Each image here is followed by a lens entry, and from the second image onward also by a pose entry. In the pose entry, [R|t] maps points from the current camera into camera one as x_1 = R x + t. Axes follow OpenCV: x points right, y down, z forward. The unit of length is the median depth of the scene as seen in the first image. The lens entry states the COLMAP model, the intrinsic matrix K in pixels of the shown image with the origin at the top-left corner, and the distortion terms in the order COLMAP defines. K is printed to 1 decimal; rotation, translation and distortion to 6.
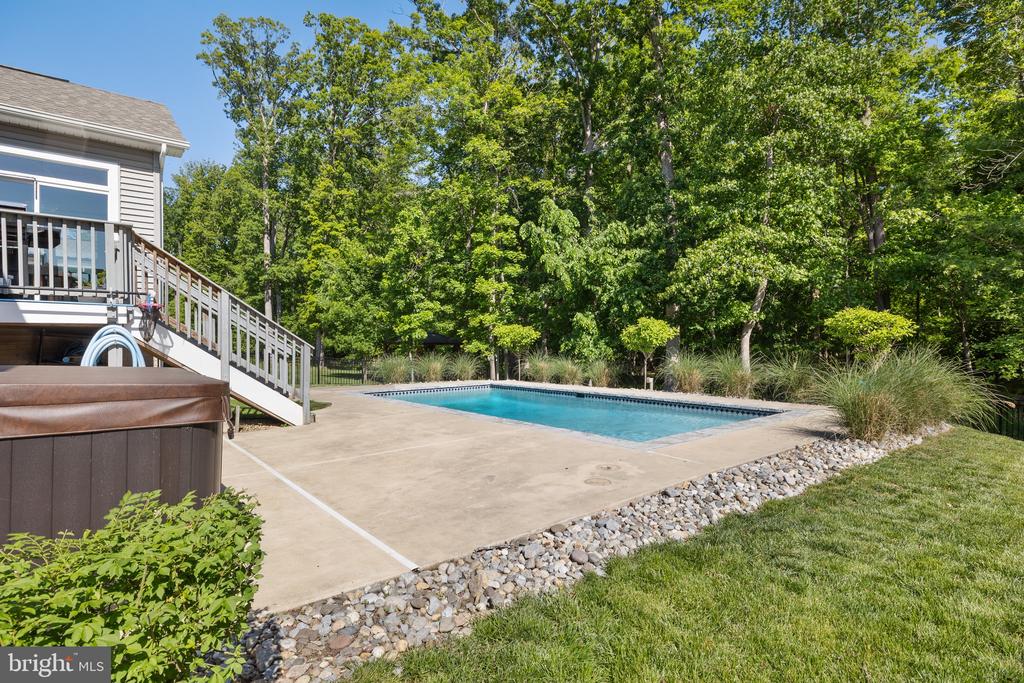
lens RADIAL K [[526.1, 0, 514.6], [0, 526.1, 343.8], [0, 0, 1]] dist [0.003993, 0.000446]
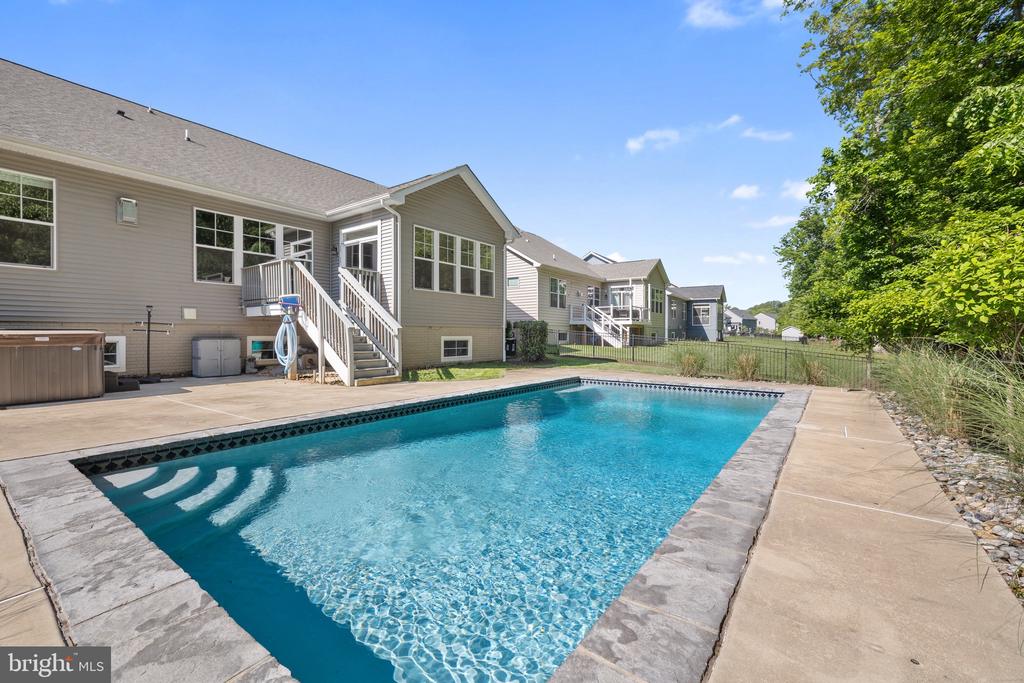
lens RADIAL K [[428.8, 0, 513.7], [0, 428.8, 336.9], [0, 0, 1]] dist [0.001943, 0.000668]
pose [[0.236521, 0.010049, -0.971574, 0.692120], [-0.004908, 0.999946, 0.009148, 0.018735], [0.971614, 0.002604, 0.236558, 1.101122]]
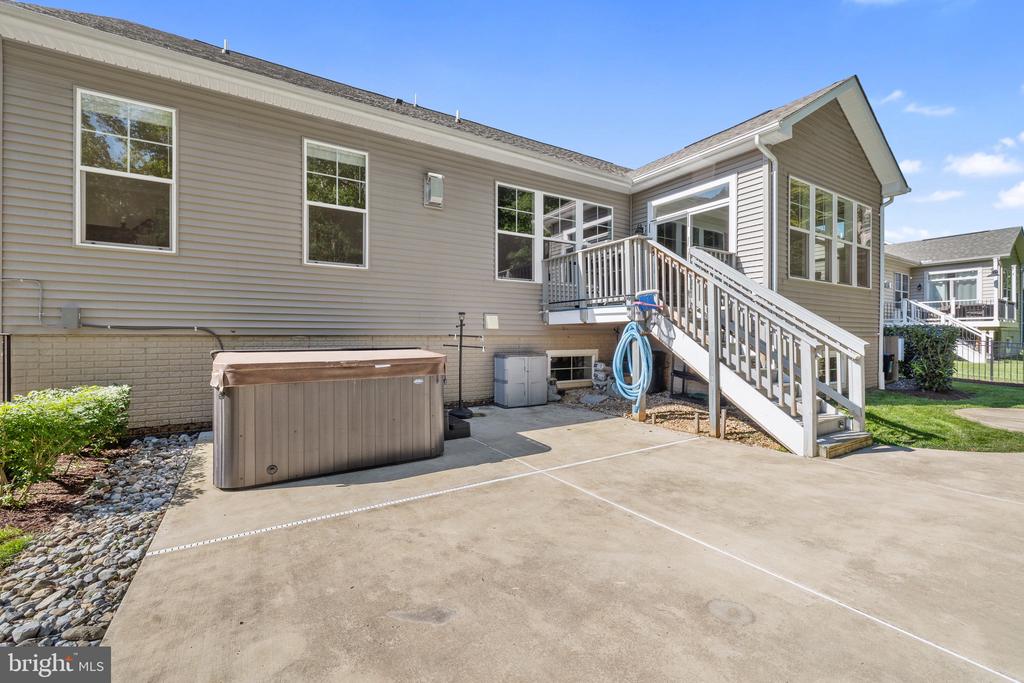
lens RADIAL K [[428.8, 0, 513.8], [0, 428.8, 336.8], [0, 0, 1]] dist [0.001943, 0.000668]
pose [[-0.140202, 0.005221, -0.990109, 0.201996], [-0.003825, 0.999976, 0.005815, -0.004510], [0.990116, 0.004602, -0.140179, 0.676099]]
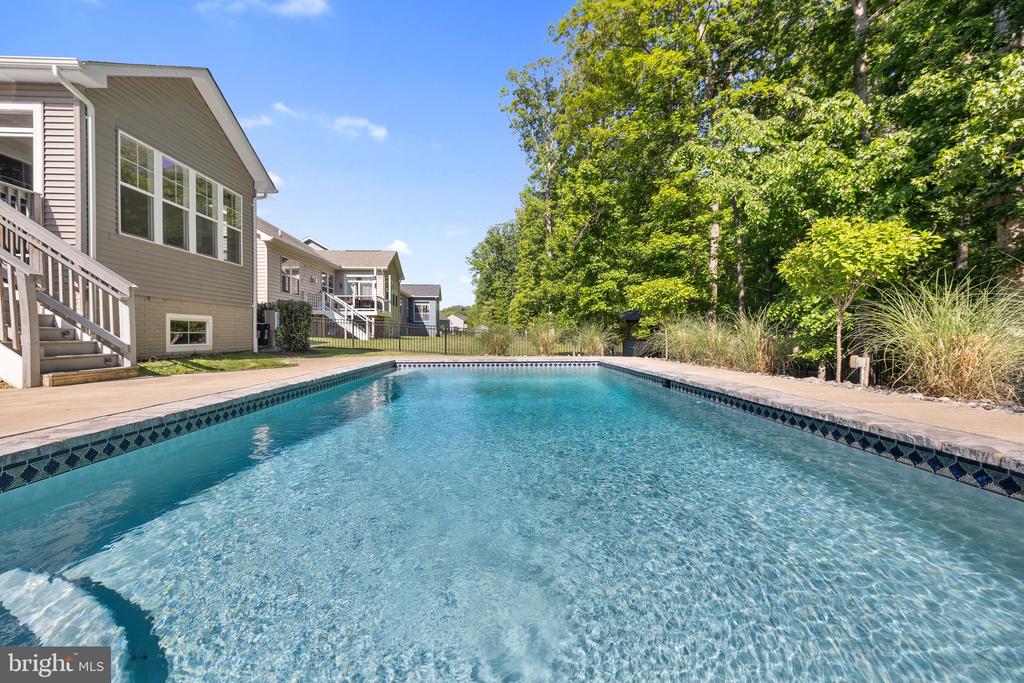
lens RADIAL K [[428.8, 0, 517.2], [0, 428.8, 337.1], [0, 0, 1]] dist [0.001943, 0.000668]
pose [[0.795017, 0.005885, -0.606558, 0.420906], [-0.002025, 0.999973, 0.007047, 0.078974], [0.606583, -0.004374, 0.795008, 0.909110]]
